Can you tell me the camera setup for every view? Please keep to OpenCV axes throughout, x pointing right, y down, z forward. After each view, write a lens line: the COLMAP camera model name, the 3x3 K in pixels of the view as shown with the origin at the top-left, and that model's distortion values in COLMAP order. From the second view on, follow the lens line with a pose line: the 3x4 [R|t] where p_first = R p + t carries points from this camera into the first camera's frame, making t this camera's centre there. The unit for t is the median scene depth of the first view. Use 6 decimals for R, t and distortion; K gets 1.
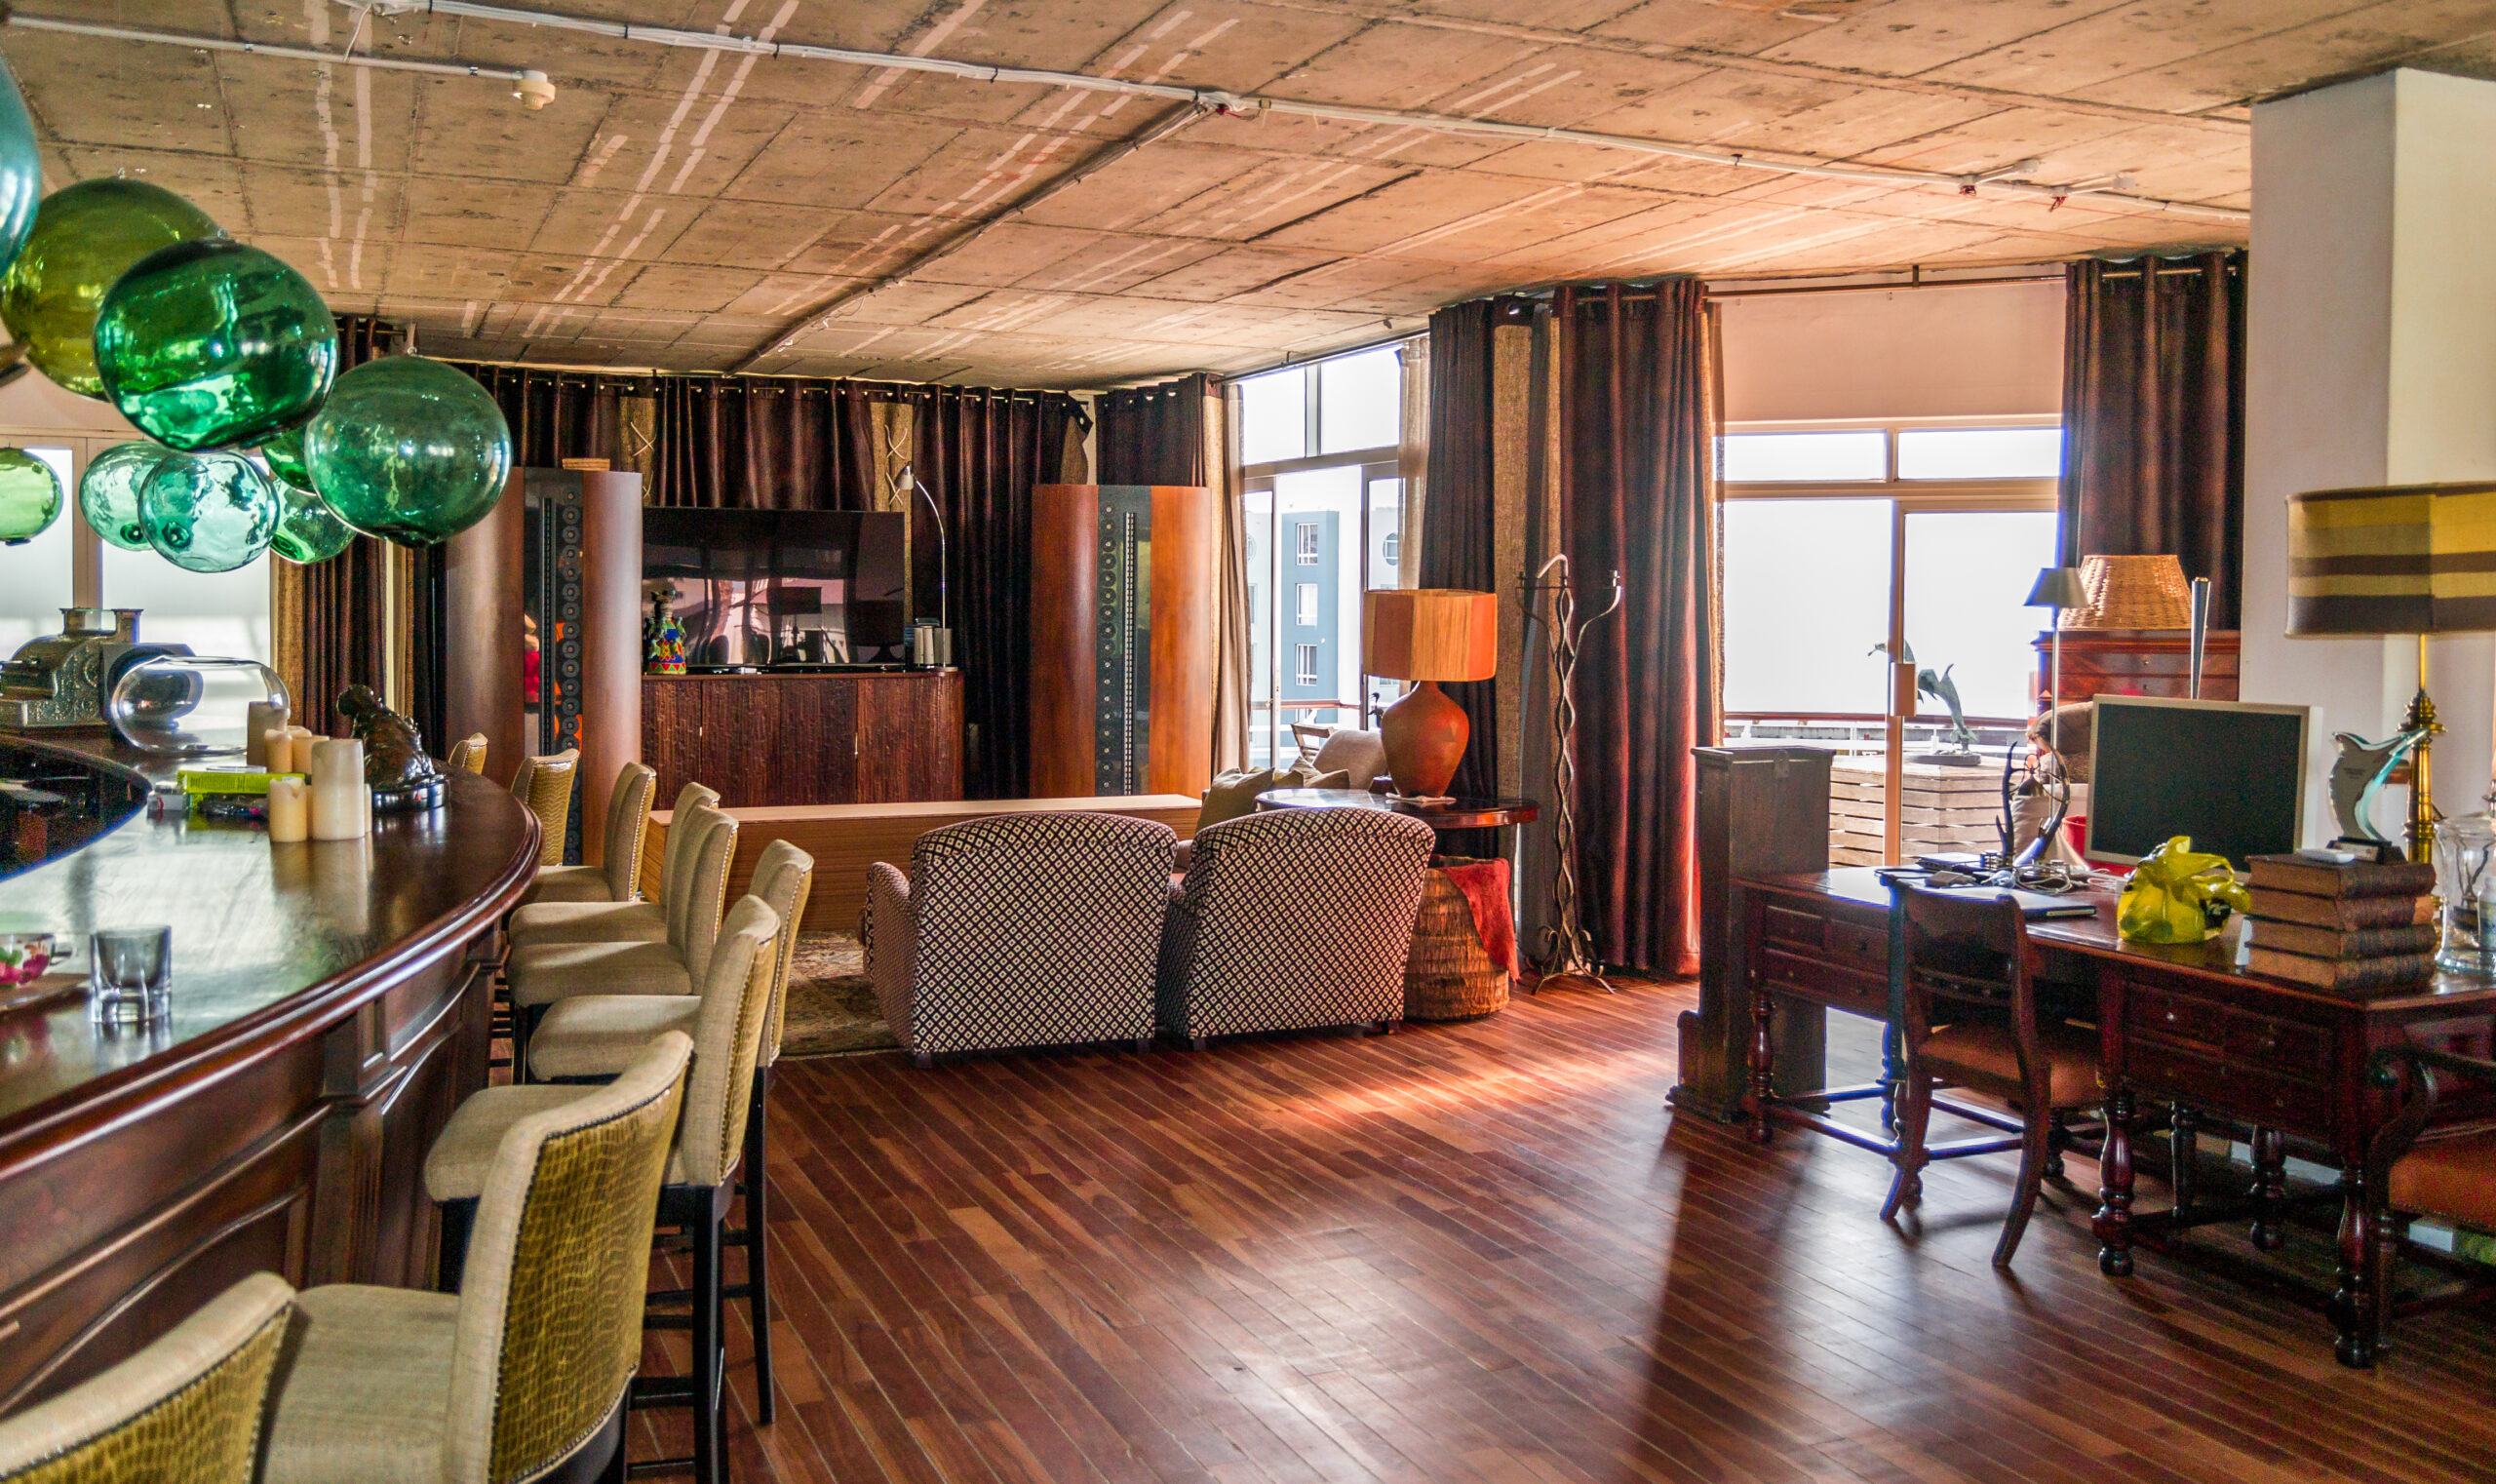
lens RADIAL K [[2018.7, 0, 1231.4], [0, 2018.7, 725.0], [0, 0, 1]] dist [-0.009590, 0.001015]
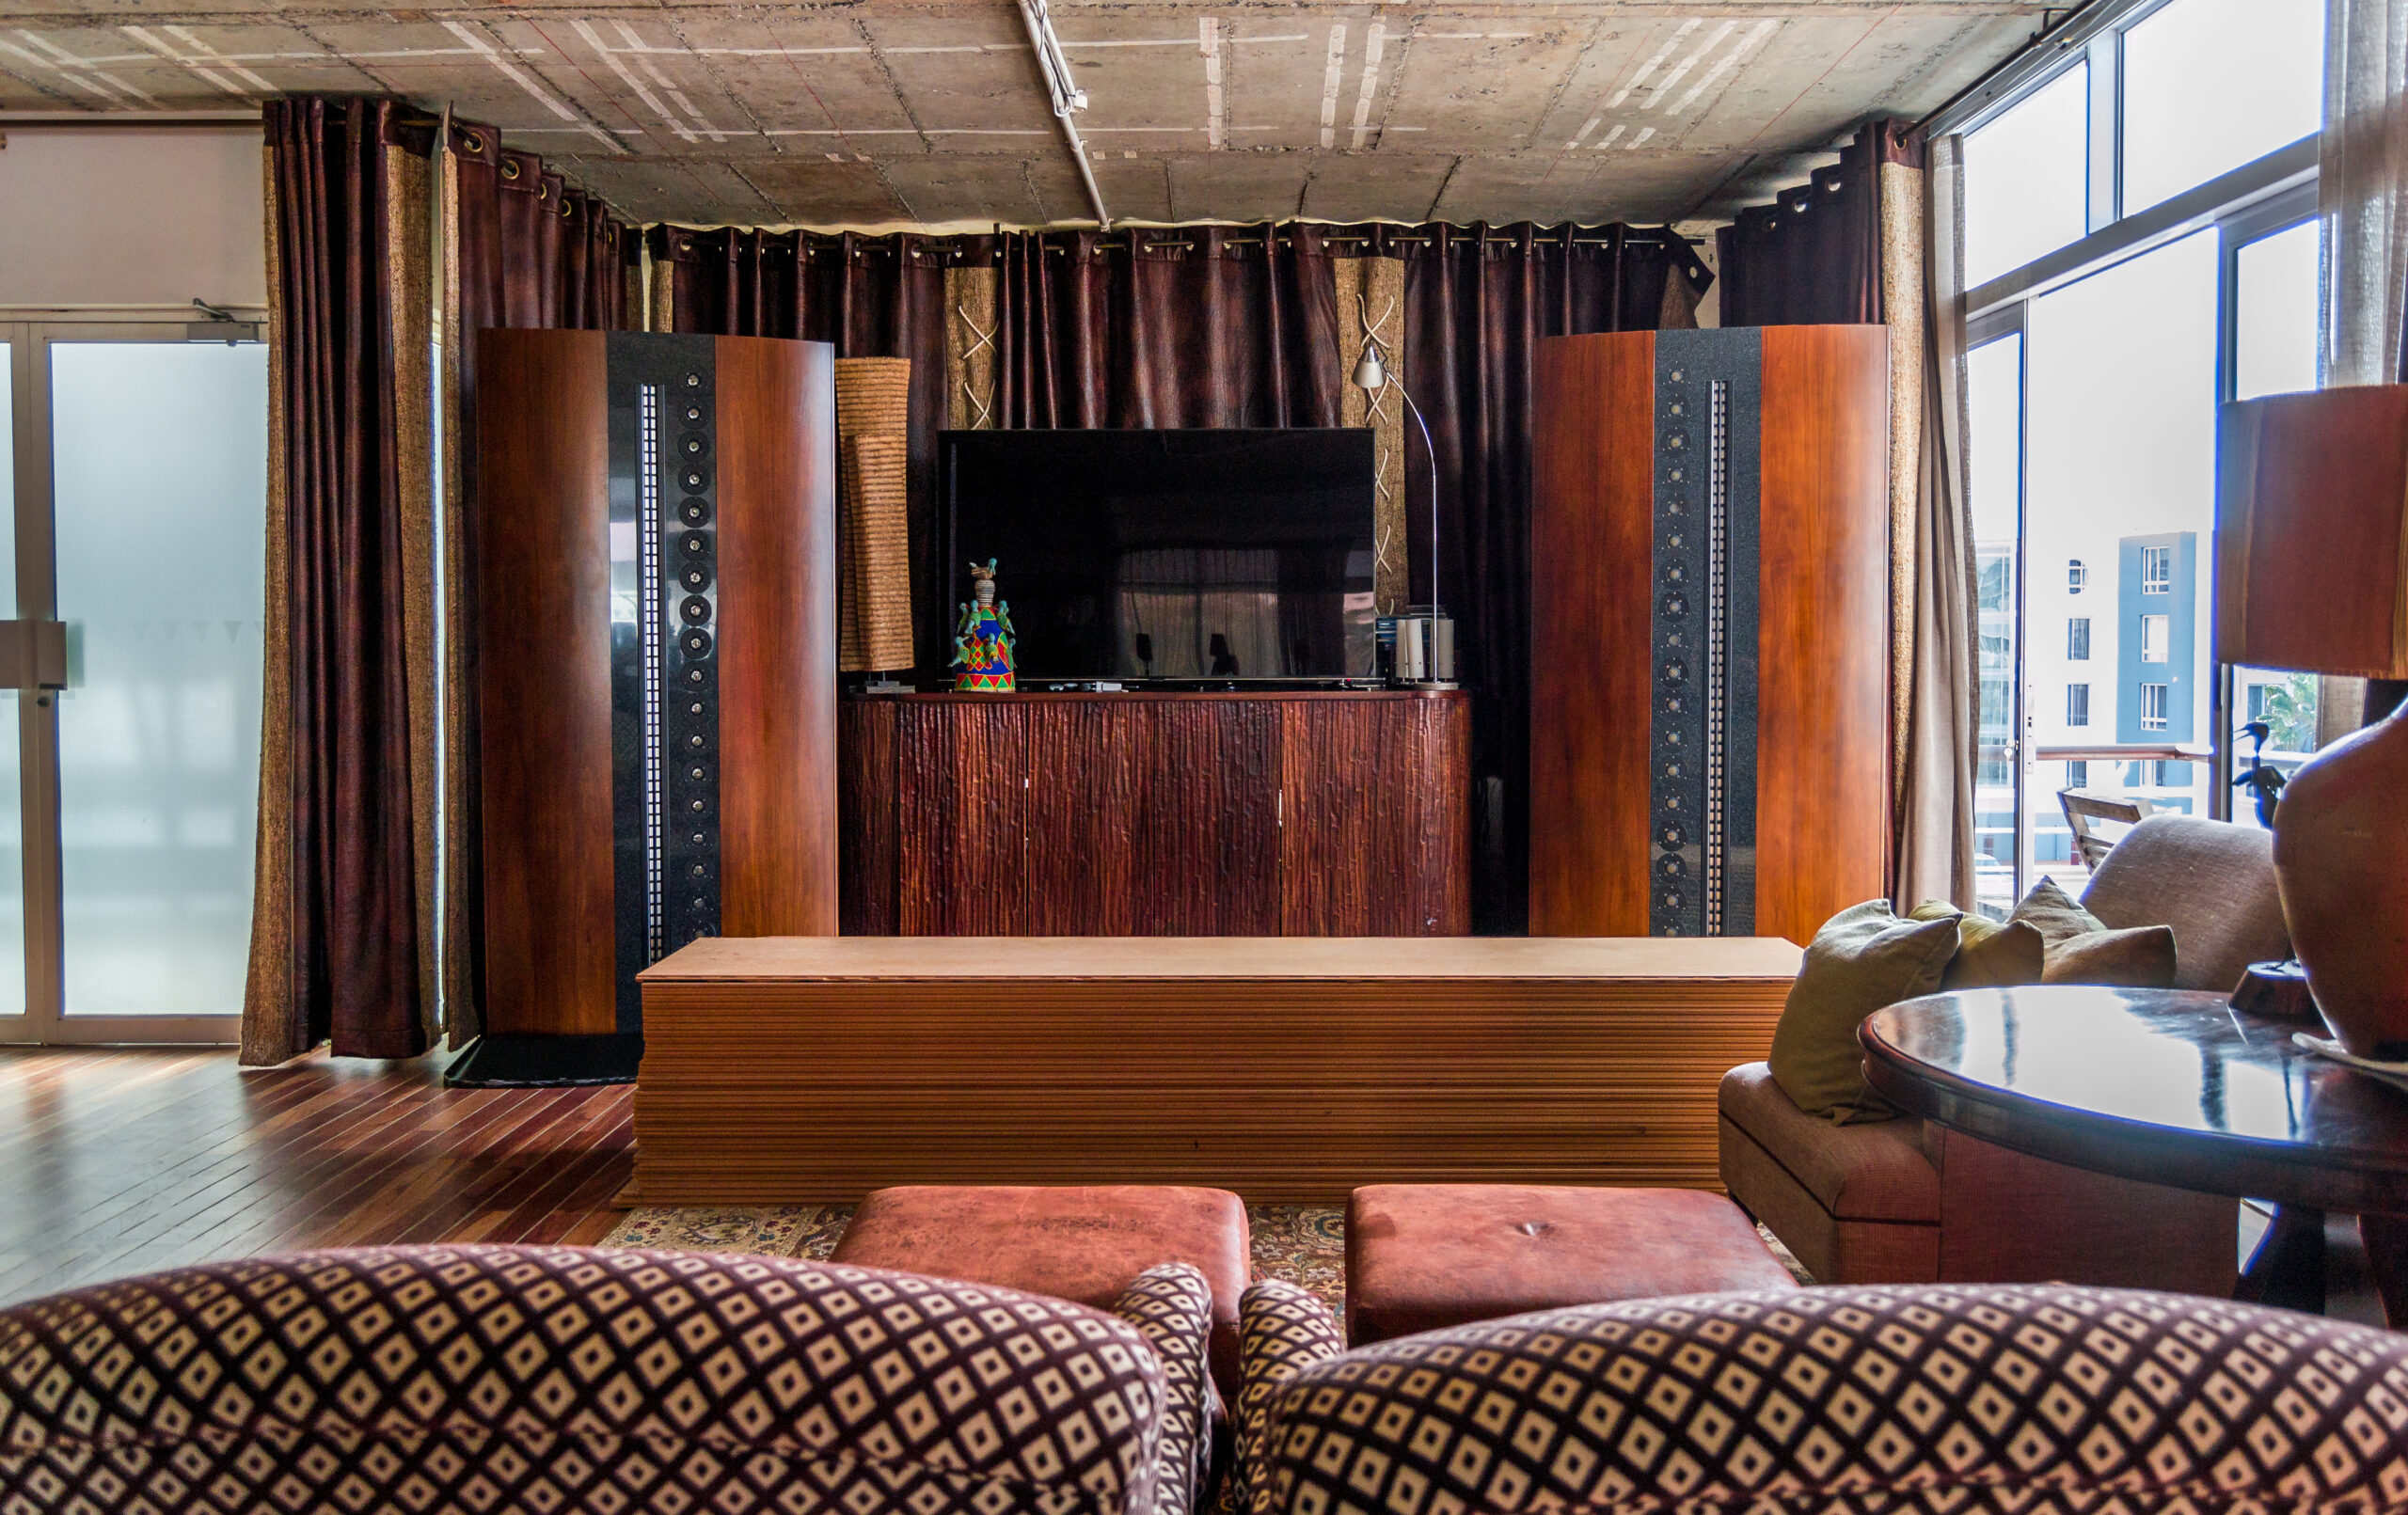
lens RADIAL K [[1995.4, 0, 1175.9], [0, 1995.4, 726.6], [0, 0, 1]] dist [-0.012610, 0.021014]
pose [[0.913011, 0.007631, -0.407863, 0.039636], [-0.015605, 0.999747, -0.016229, -0.006722], [0.407636, 0.021182, 0.912899, 0.585111]]
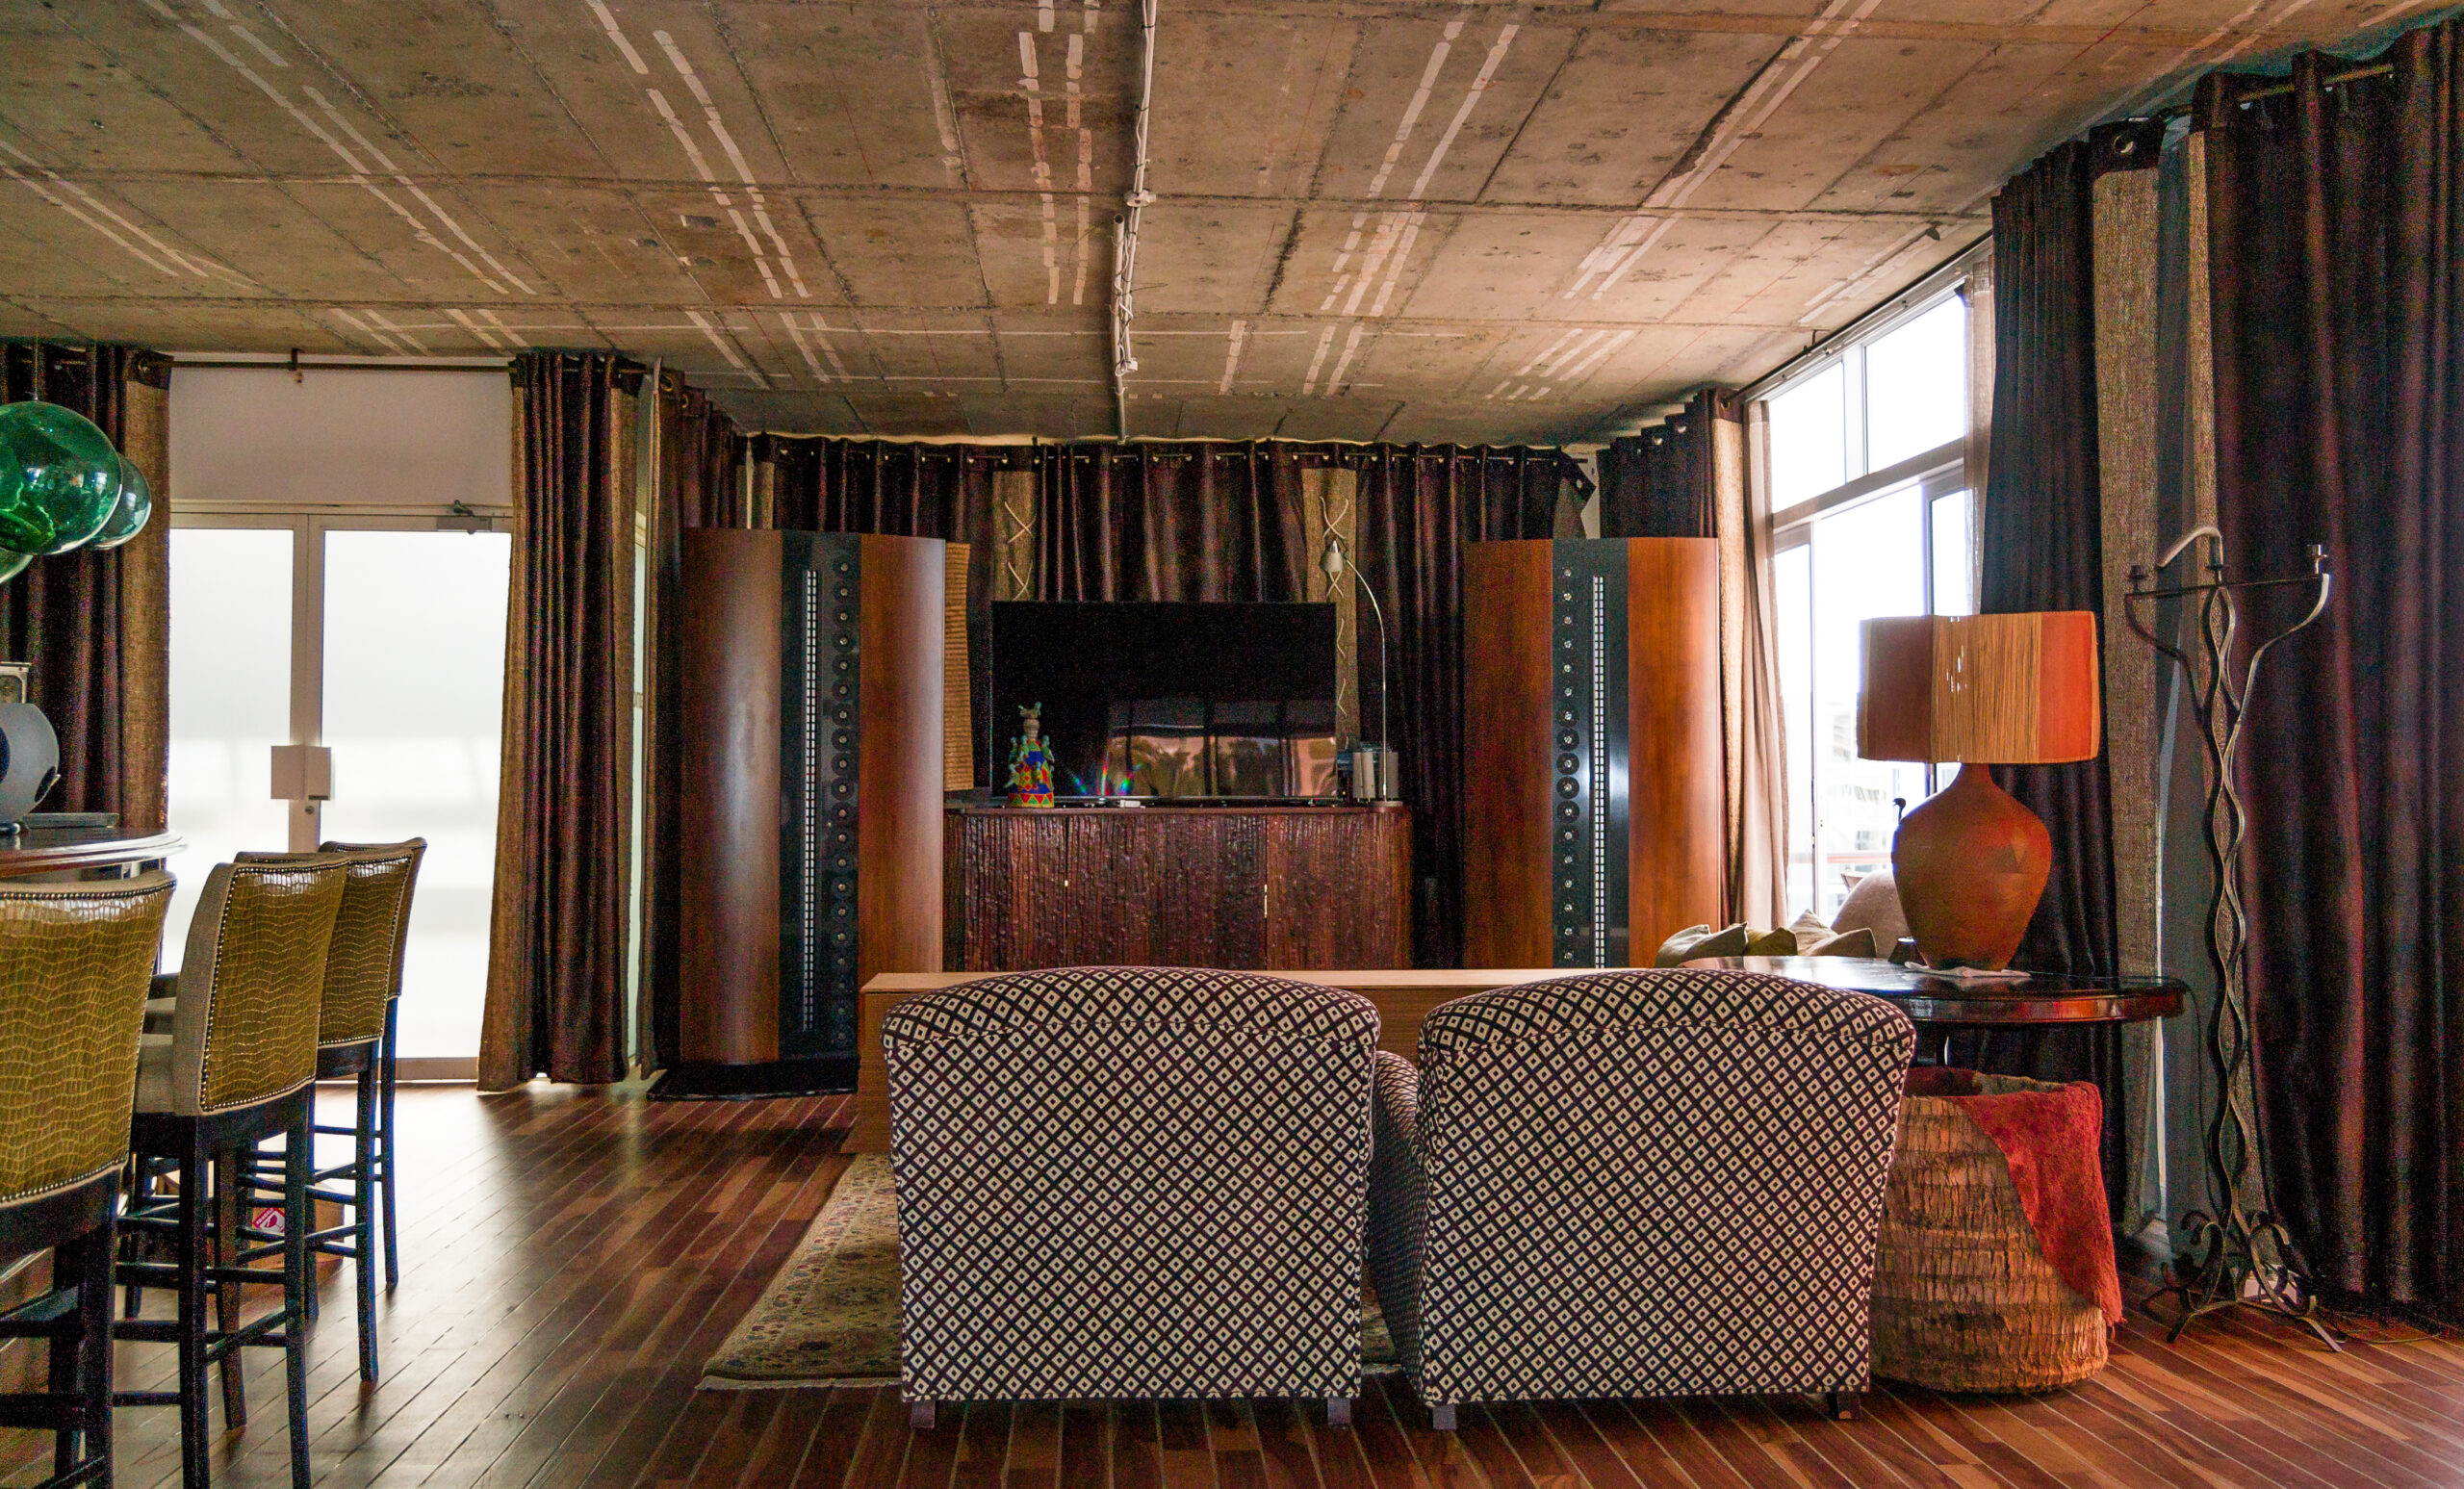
lens RADIAL K [[2037.5, 0, 1253.5], [0, 2037.5, 760.3], [0, 0, 1]] dist [-0.017400, 0.018637]
pose [[0.946865, -0.013554, -0.321345, 0.080903], [-0.011453, 0.997057, -0.075804, 0.020484], [0.321426, 0.075457, 0.943923, 0.345365]]
